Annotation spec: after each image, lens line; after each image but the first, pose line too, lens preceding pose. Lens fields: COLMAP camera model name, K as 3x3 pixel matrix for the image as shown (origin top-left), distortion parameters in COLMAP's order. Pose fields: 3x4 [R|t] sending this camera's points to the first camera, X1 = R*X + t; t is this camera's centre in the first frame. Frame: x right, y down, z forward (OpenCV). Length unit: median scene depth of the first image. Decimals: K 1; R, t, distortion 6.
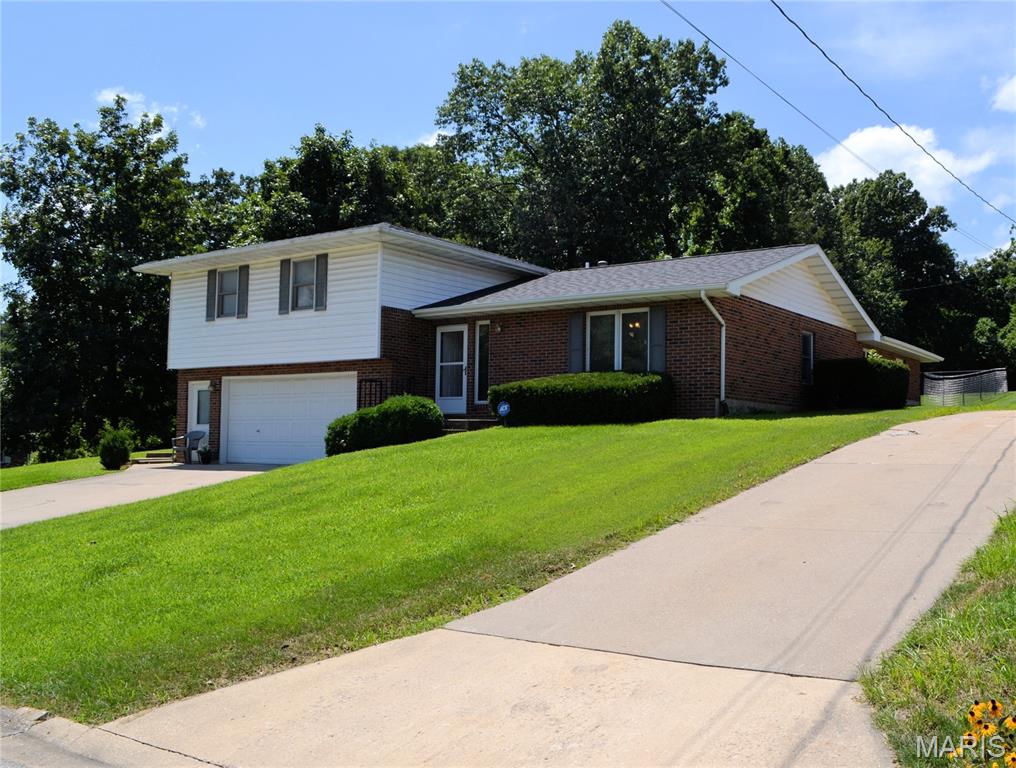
lens RADIAL K [[1012.3, 0, 508.5], [0, 1012.3, 384.6], [0, 0, 1]] dist [-0.152564, 0.000000]
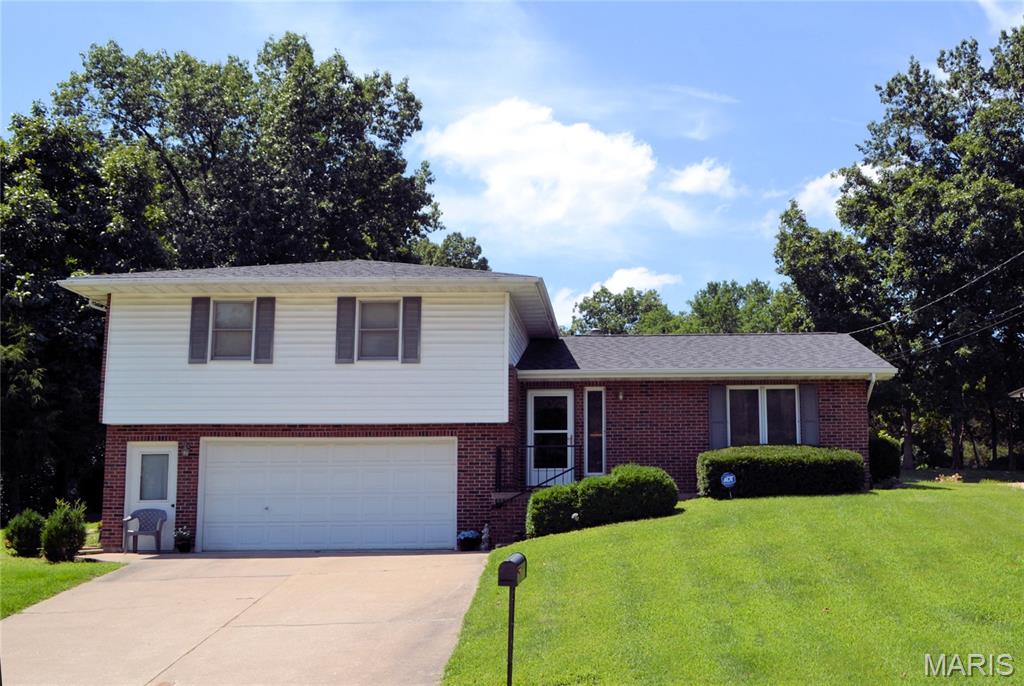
lens RADIAL K [[885.8, 0, 512.1], [0, 885.8, 343.4], [0, 0, 1]] dist [-0.035877, -0.001803]
pose [[0.820002, 0.095059, 0.564411, -0.524003], [-0.016196, 0.989571, -0.143136, 0.015076], [-0.572131, 0.108231, 0.812989, 0.335158]]
